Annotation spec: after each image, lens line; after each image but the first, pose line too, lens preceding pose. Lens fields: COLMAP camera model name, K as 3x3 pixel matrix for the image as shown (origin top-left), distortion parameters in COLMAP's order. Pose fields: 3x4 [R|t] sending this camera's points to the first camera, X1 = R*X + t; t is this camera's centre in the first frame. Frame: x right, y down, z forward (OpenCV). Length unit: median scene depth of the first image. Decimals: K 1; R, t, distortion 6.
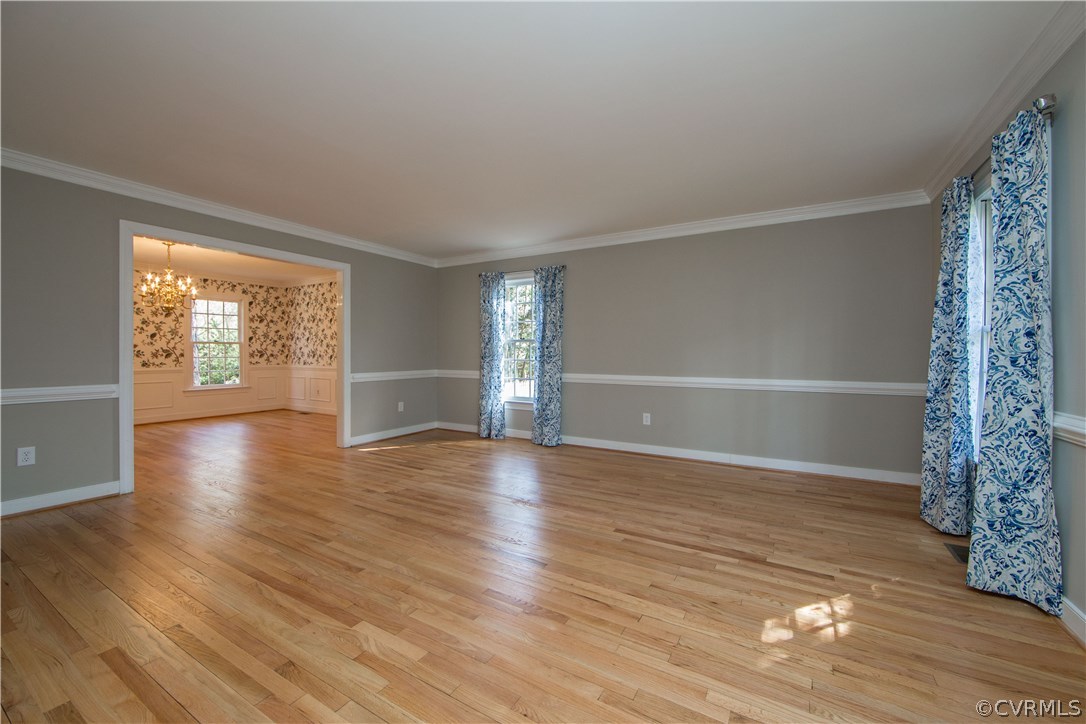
lens RADIAL K [[434.6, 0, 541.8], [0, 434.6, 358.4], [0, 0, 1]] dist [-0.009624, 0.000461]
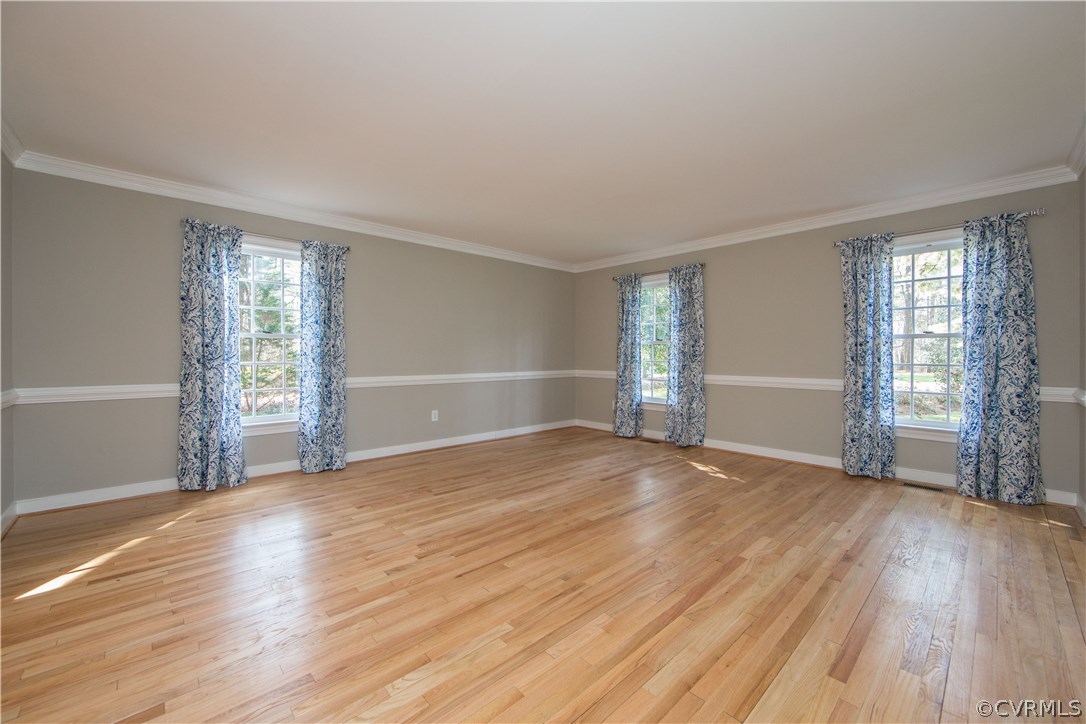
lens RADIAL K [[434.6, 0, 542.5], [0, 434.6, 355.8], [0, 0, 1]] dist [-0.009624, 0.000461]
pose [[0.277435, -0.004882, 0.960732, -1.025931], [0.011080, 0.999937, 0.001882, -0.007649], [-0.960681, 0.010122, 0.277471, 0.666668]]
